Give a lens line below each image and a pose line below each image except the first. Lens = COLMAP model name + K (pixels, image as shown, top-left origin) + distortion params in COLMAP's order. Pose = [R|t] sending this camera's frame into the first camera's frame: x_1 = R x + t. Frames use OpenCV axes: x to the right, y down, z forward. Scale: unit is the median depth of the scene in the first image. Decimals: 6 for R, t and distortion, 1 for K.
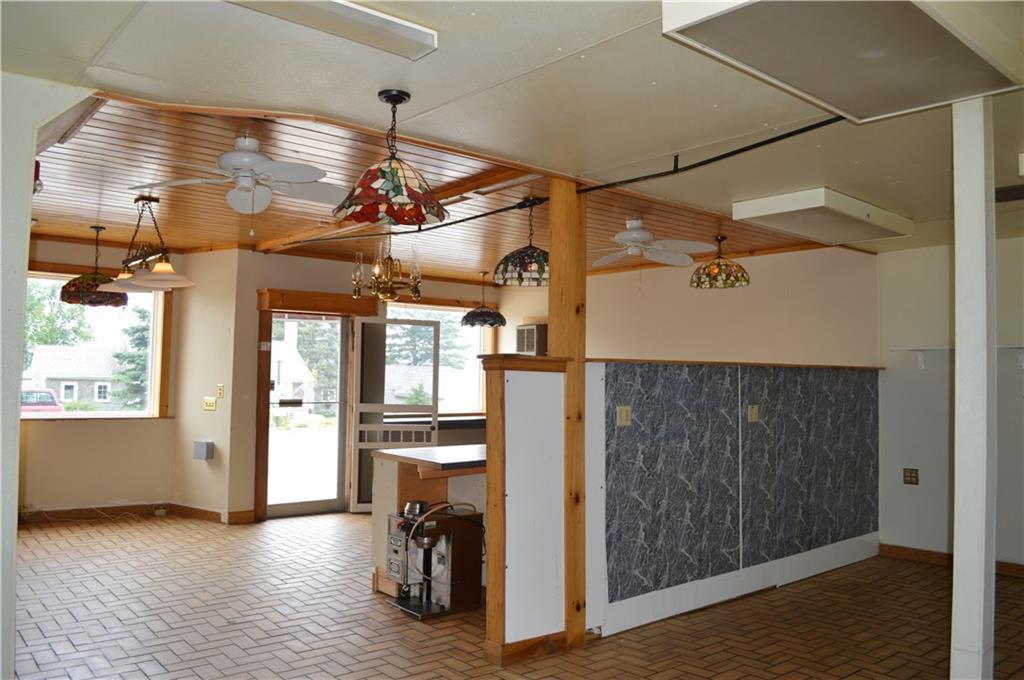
lens RADIAL K [[800.3, 0, 512.0], [0, 800.3, 340.0], [0, 0, 1]] dist [-0.095358, 0.006144]
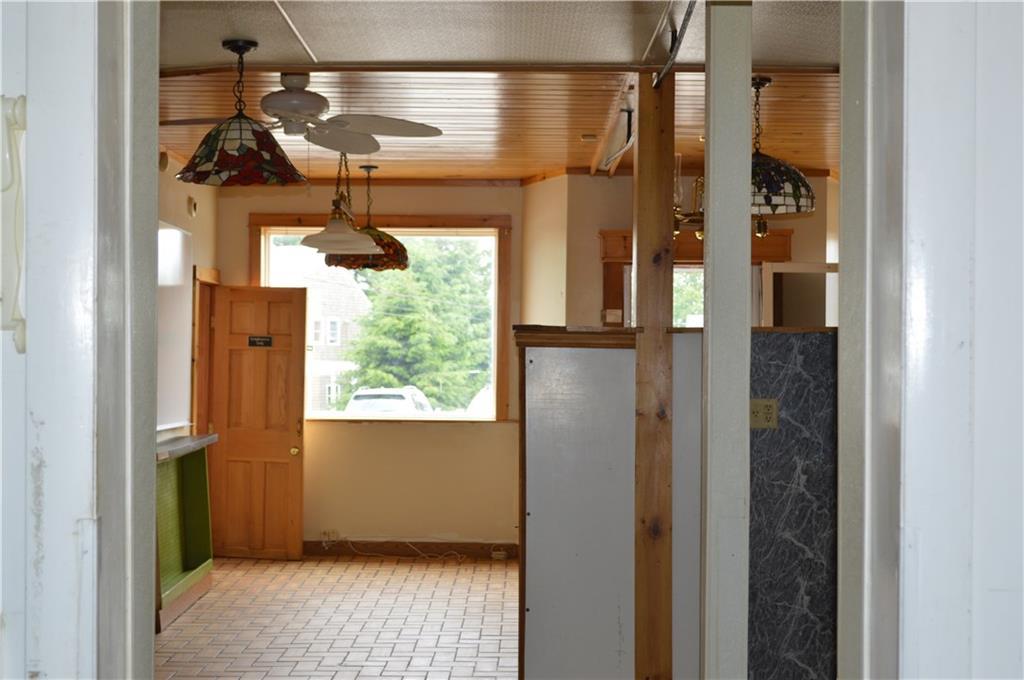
lens RADIAL K [[1564.6, 0, 512.0], [0, 1564.6, 340.0], [0, 0, 1]] dist [0.029159, 0.084964]
pose [[0.760509, -0.017950, -0.649079, 0.556835], [0.037331, 0.999173, 0.016108, 0.004406], [0.648253, -0.036481, 0.760551, -0.073287]]
